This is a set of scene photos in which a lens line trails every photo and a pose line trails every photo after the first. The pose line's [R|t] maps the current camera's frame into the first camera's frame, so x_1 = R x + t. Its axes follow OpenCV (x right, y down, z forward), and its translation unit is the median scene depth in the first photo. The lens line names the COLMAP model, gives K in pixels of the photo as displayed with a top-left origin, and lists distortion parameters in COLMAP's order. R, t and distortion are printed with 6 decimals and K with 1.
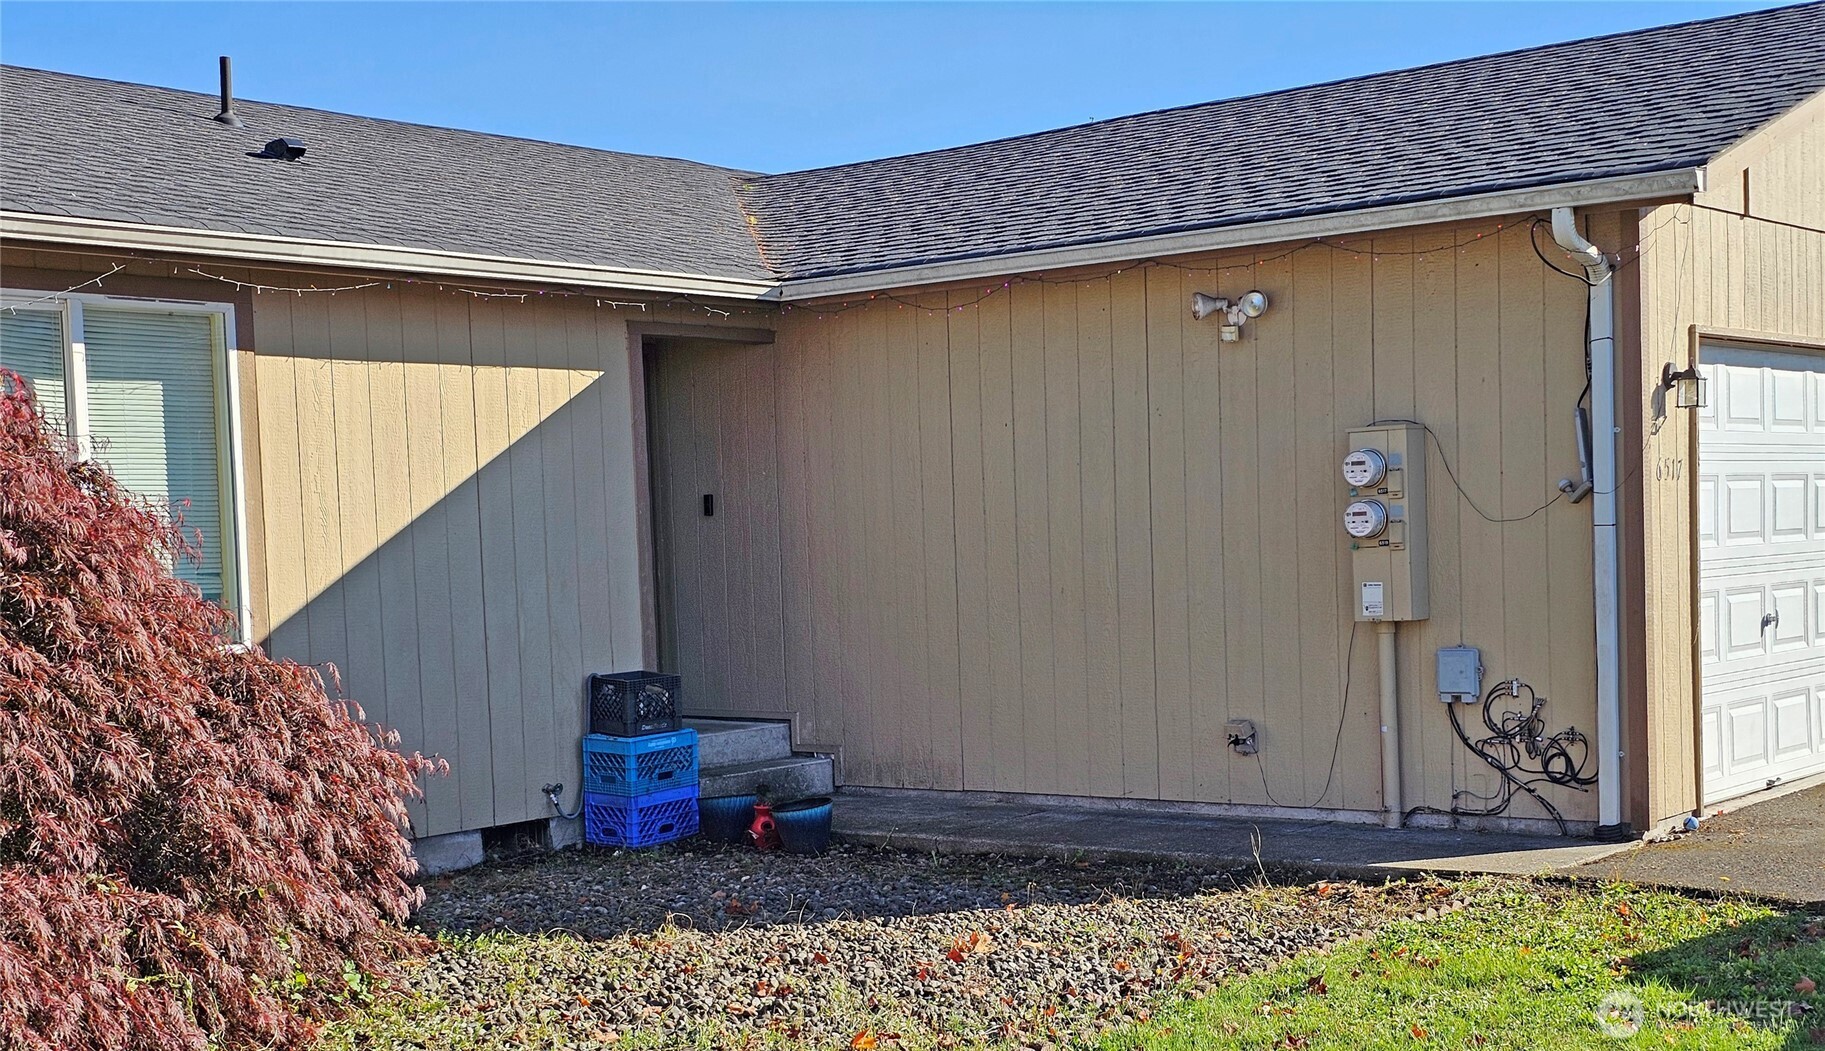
lens RADIAL K [[2116.8, 0, 996.1], [0, 2116.8, 692.1], [0, 0, 1]] dist [0.141394, -0.360540]
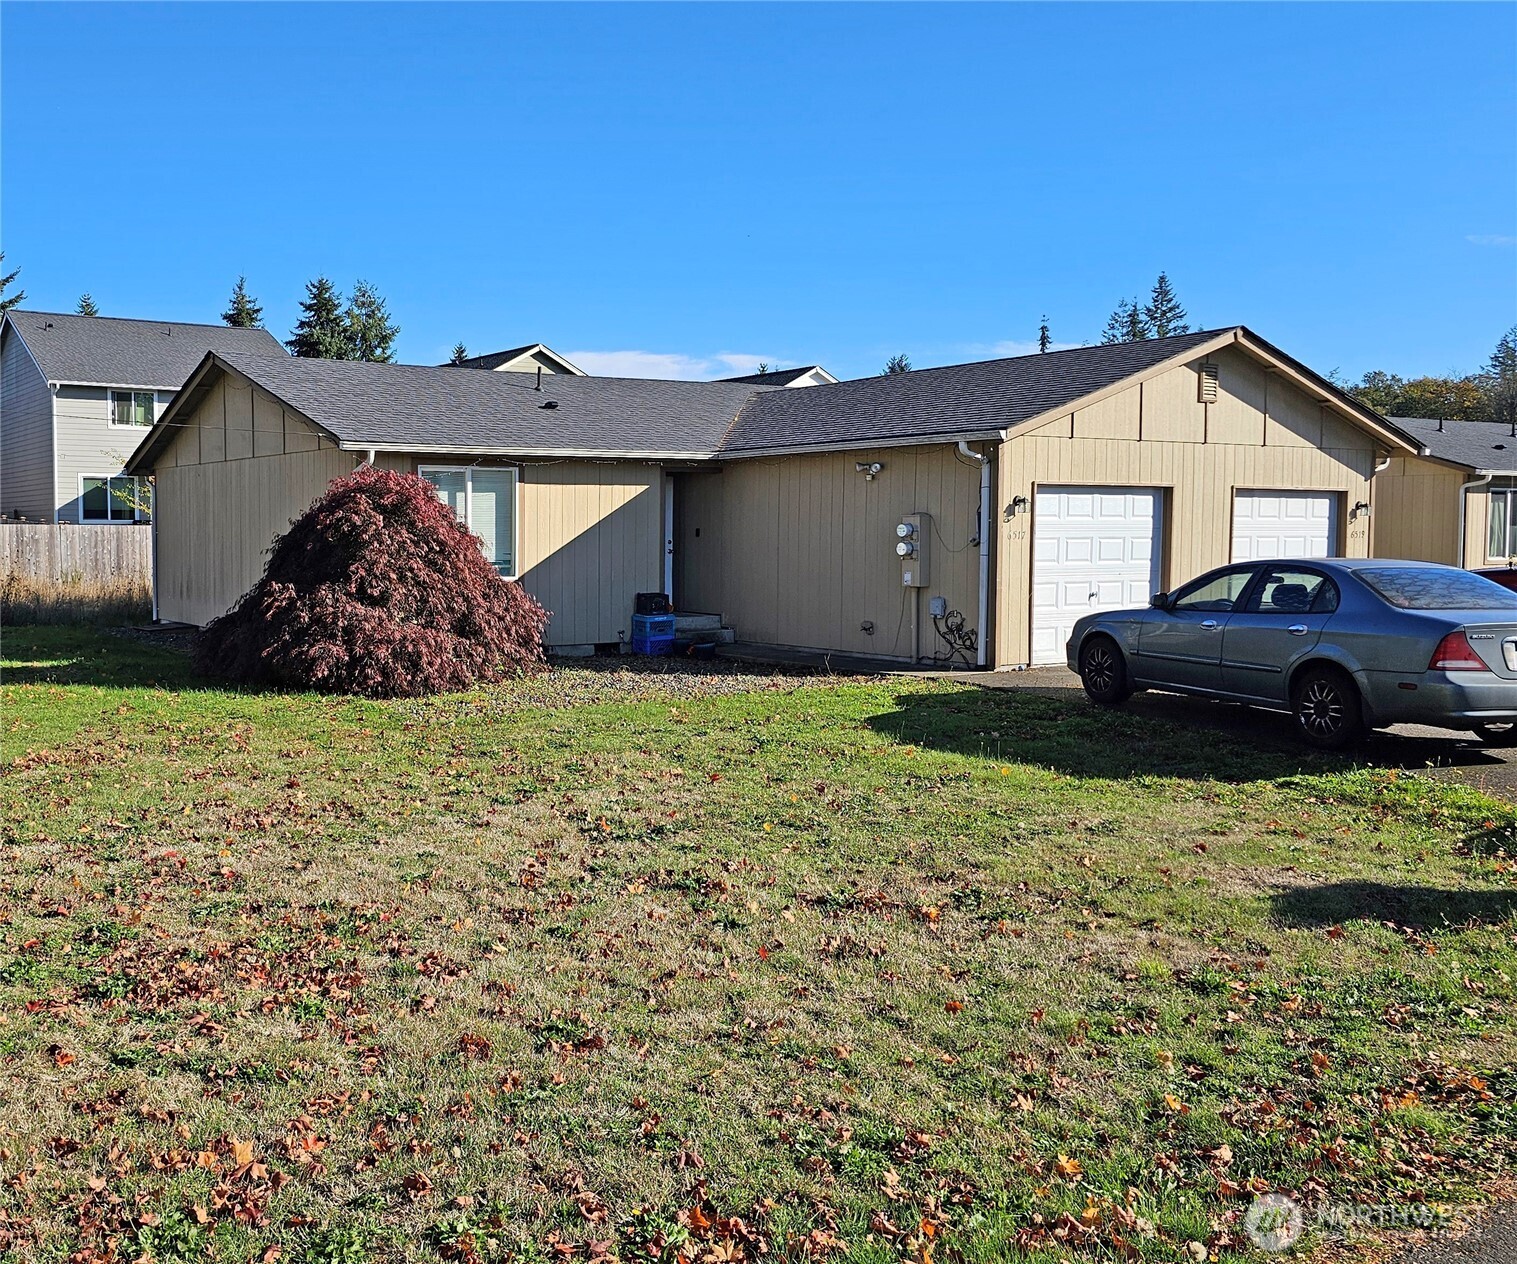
lens RADIAL K [[1380.1, 0, 758.5], [0, 1380.1, 632.0], [0, 0, 1]] dist [0.005335, 0.002646]
pose [[0.964732, 0.053950, -0.257646, 0.457430], [-0.053173, 0.998535, 0.009989, 0.017432], [0.257807, 0.004063, 0.966188, -0.759725]]
